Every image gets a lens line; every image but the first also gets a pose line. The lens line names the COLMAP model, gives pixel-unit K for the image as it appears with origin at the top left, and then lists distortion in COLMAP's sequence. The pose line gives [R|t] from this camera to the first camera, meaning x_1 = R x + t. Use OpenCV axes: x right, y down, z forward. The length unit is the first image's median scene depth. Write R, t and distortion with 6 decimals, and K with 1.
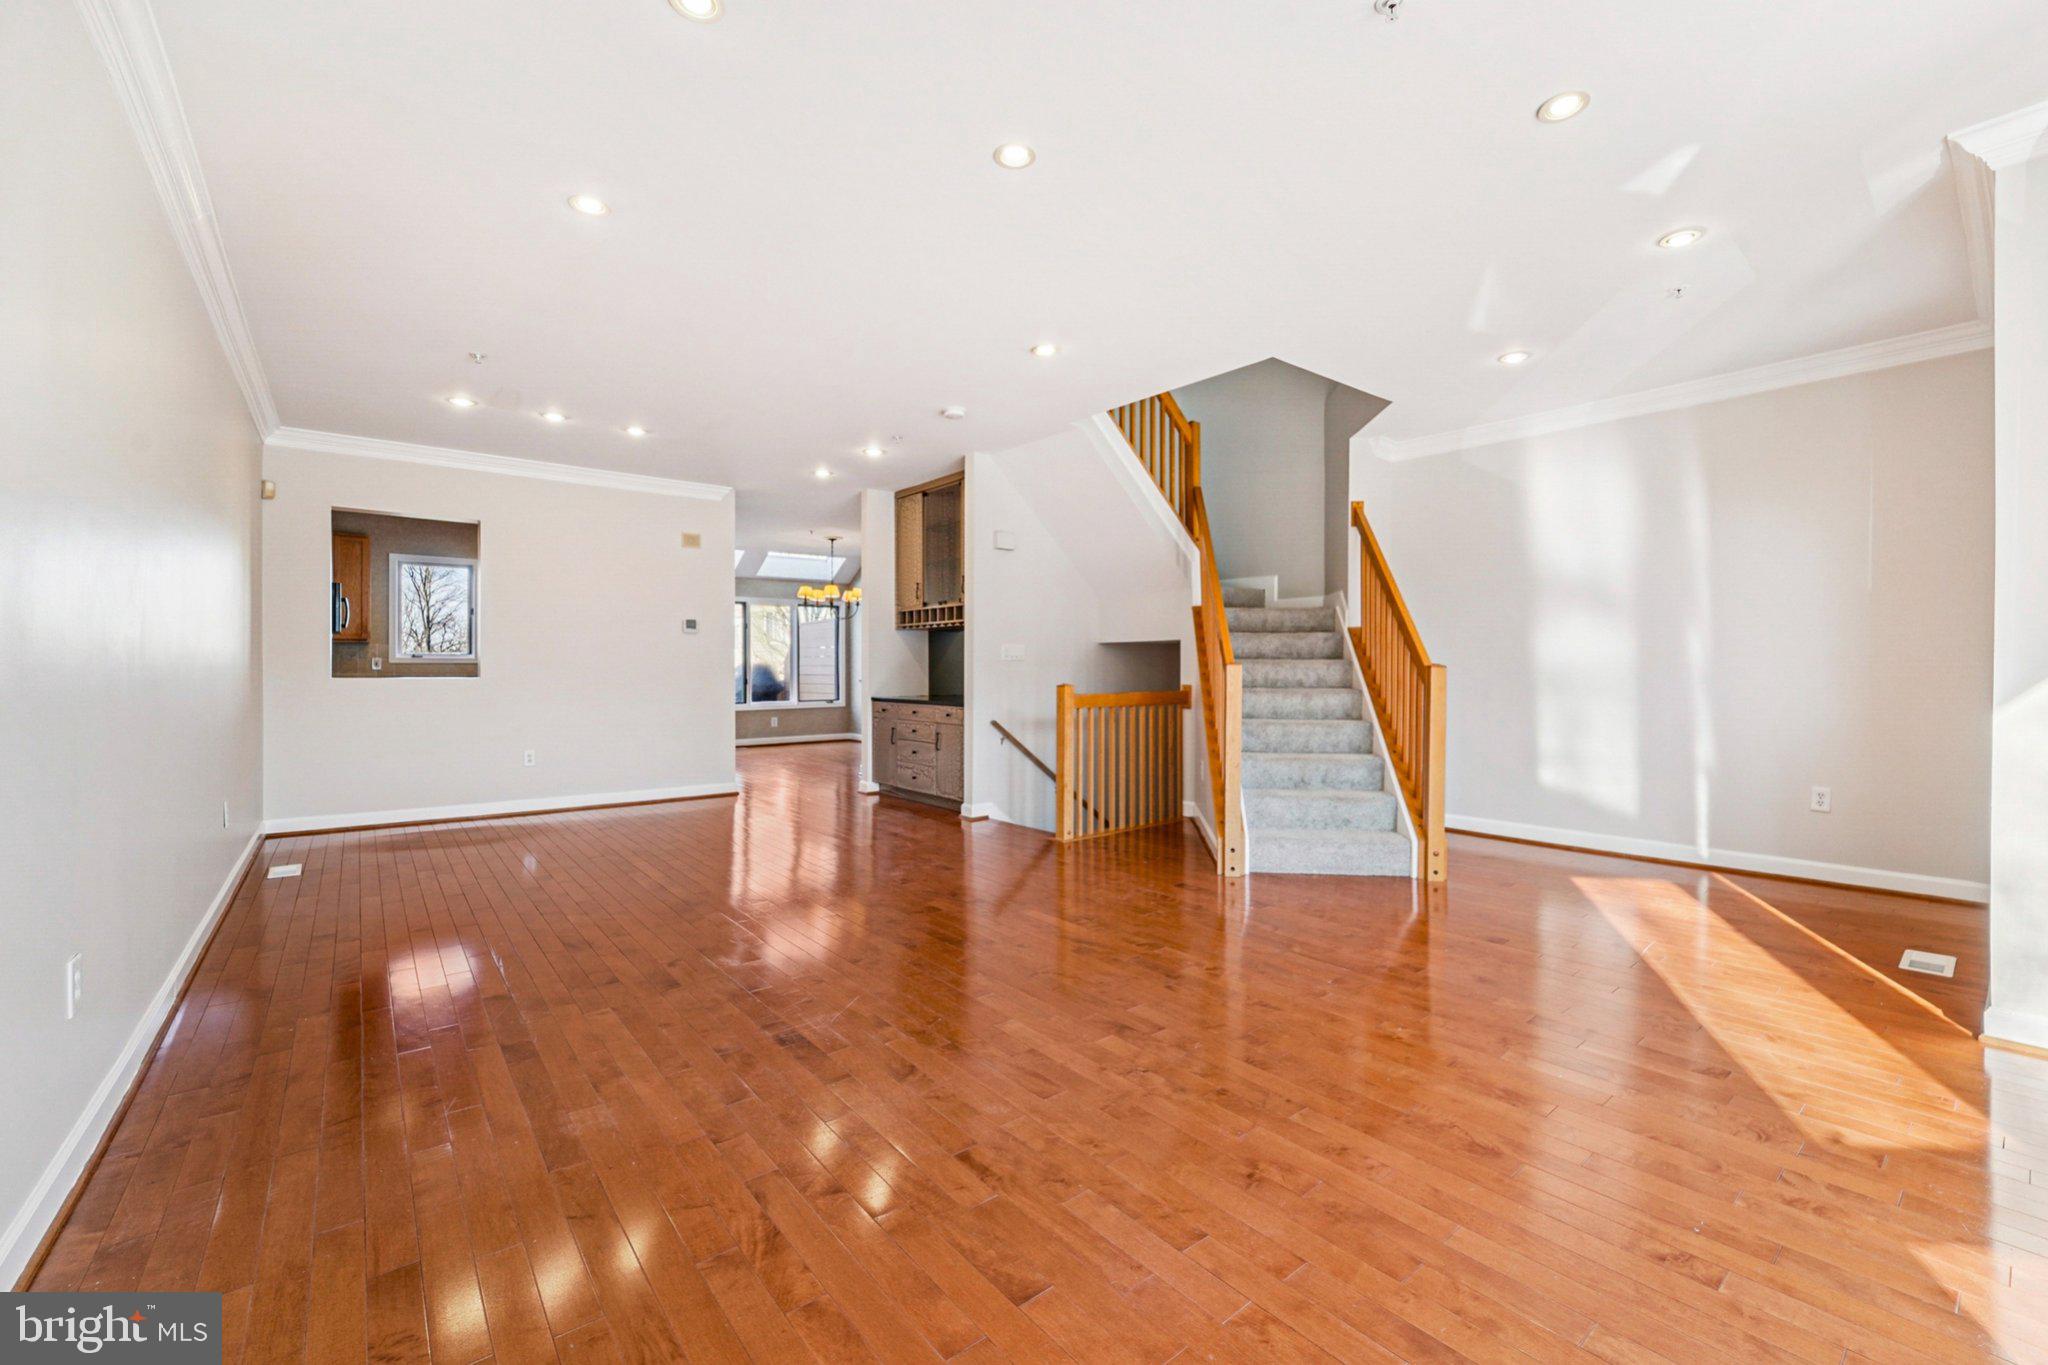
lens RADIAL K [[832.9, 0, 1026.4], [0, 832.9, 679.2], [0, 0, 1]] dist [-0.016900, -0.000178]
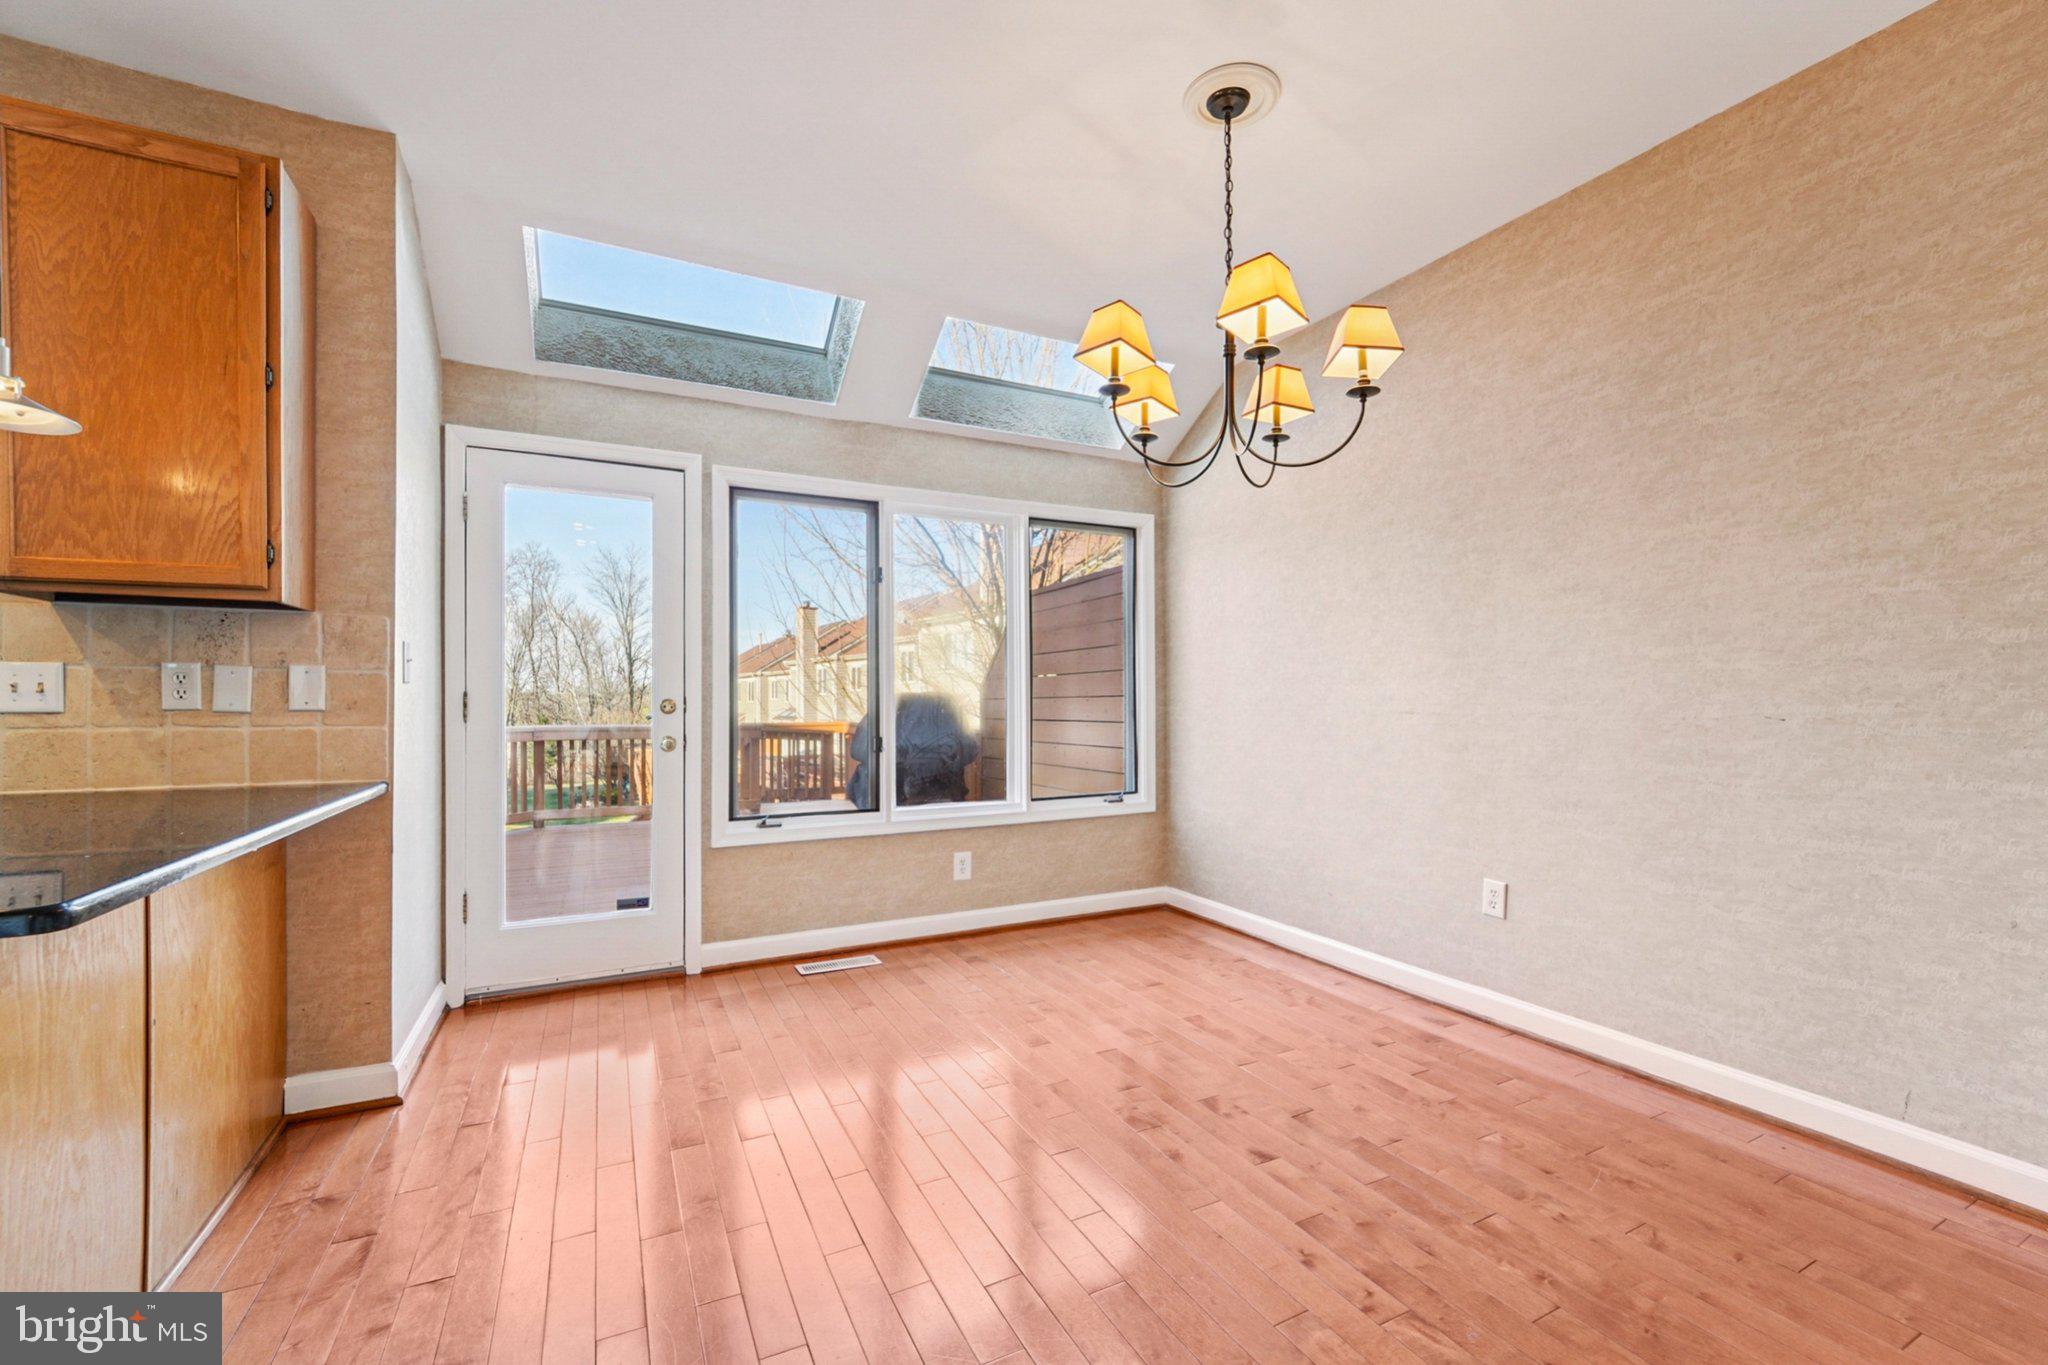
lens RADIAL K [[849.9, 0, 1029.4], [0, 849.9, 701.5], [0, 0, 1]] dist [-0.009023, -0.000038]
pose [[0.978503, -0.000521, -0.206233, -0.256972], [-0.002779, 0.999873, -0.015709, -0.011368], [0.206215, 0.015944, 0.978377, 0.834498]]
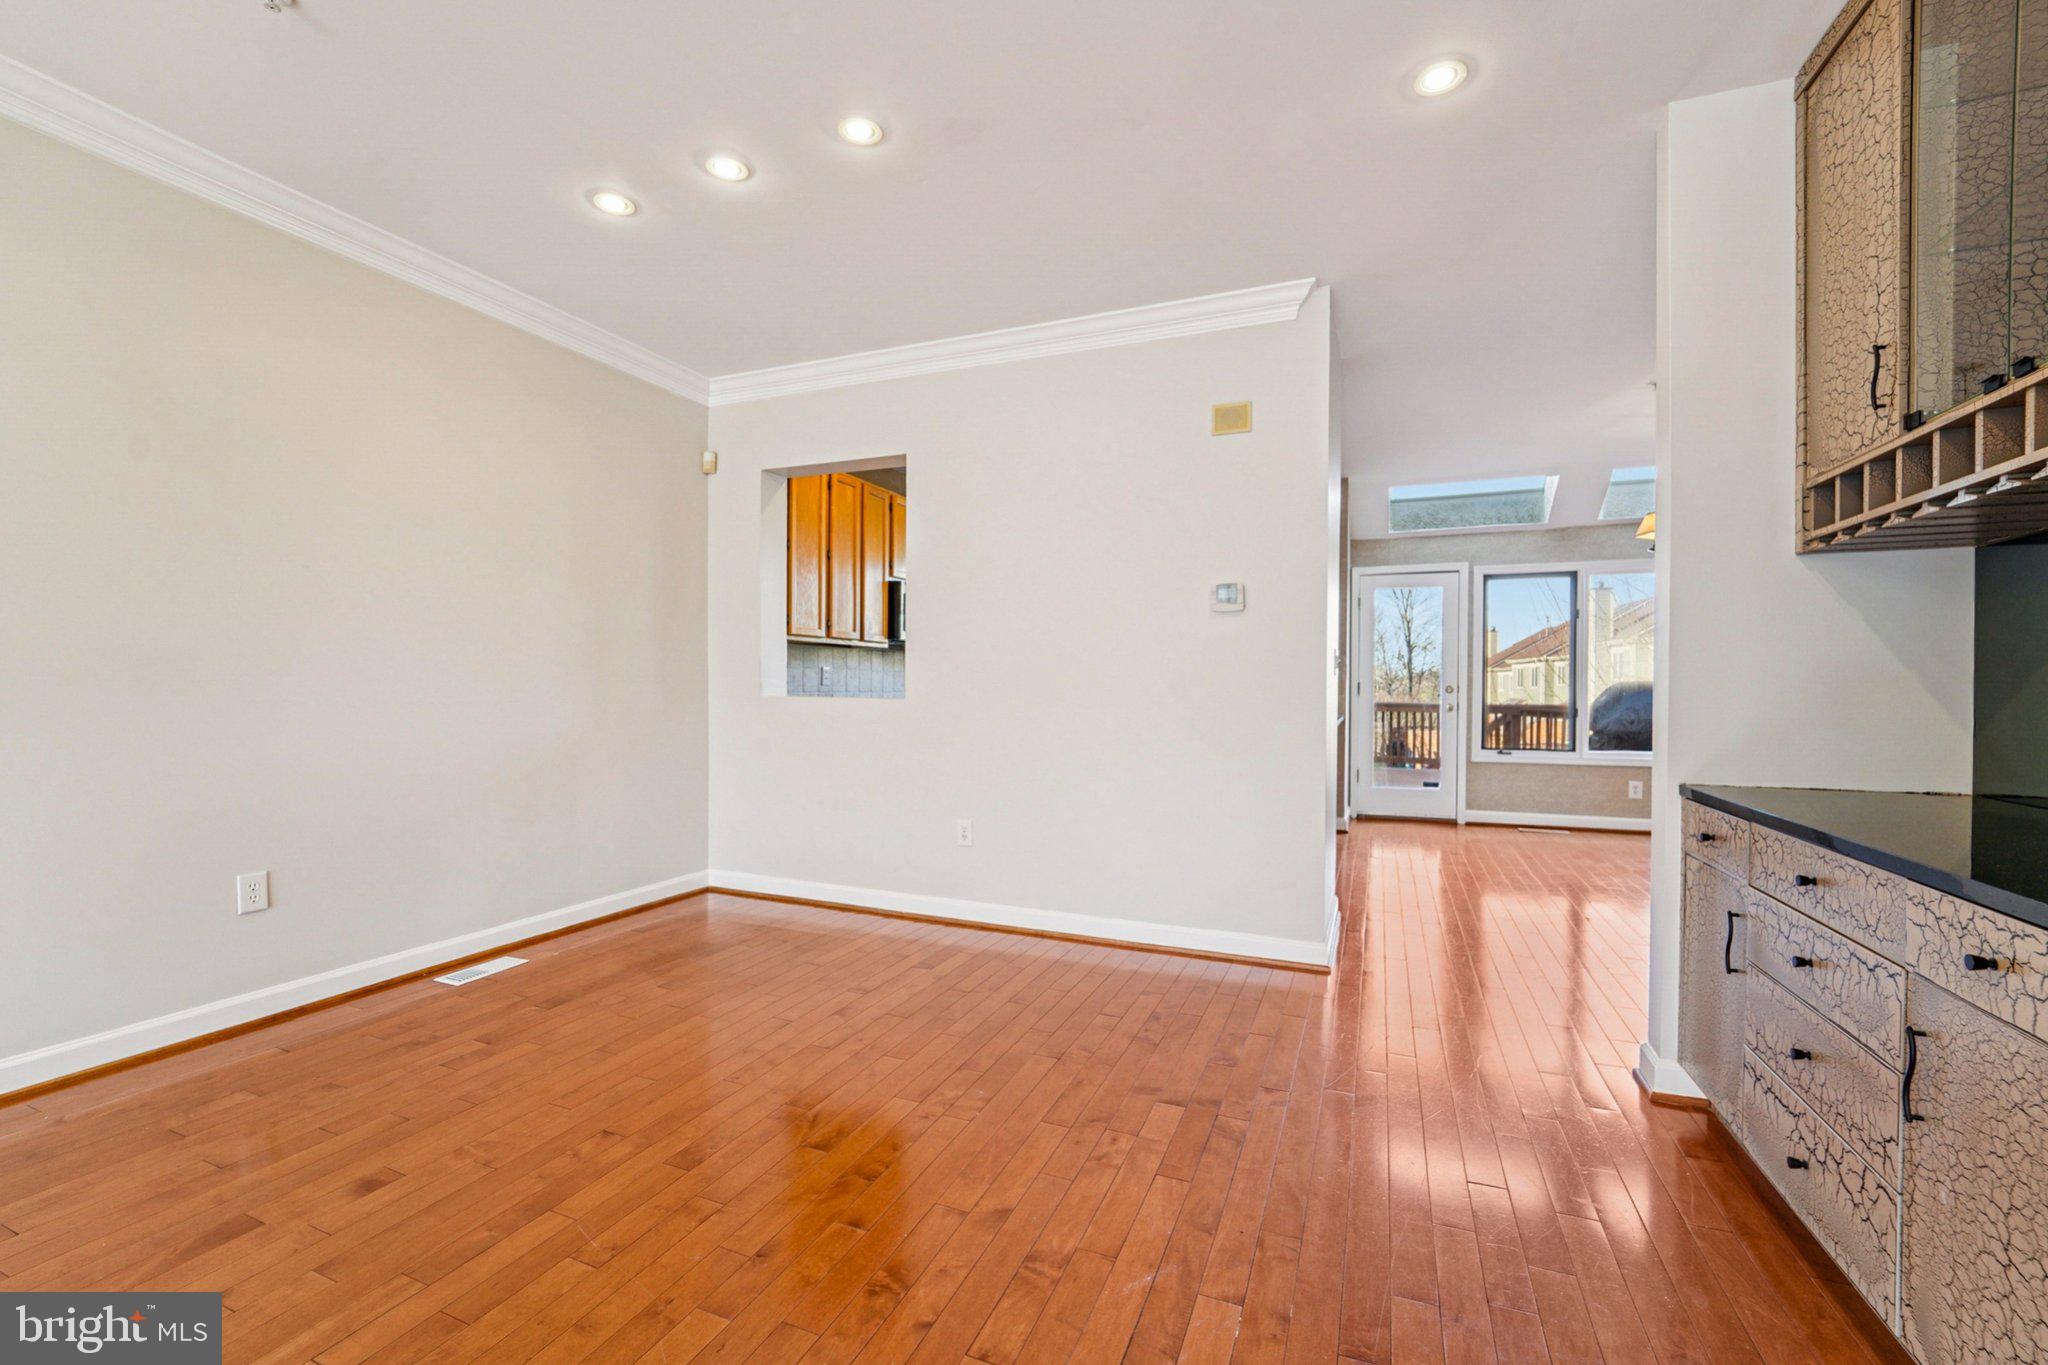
lens RADIAL K [[842.9, 0, 1029.9], [0, 842.9, 690.9], [0, 0, 1]] dist [-0.000769, -0.000238]
pose [[0.480814, 0.009520, -0.876771, -0.024153], [-0.020028, 0.999799, -0.000128, -0.006037], [0.876594, 0.017622, 0.480908, 0.497062]]
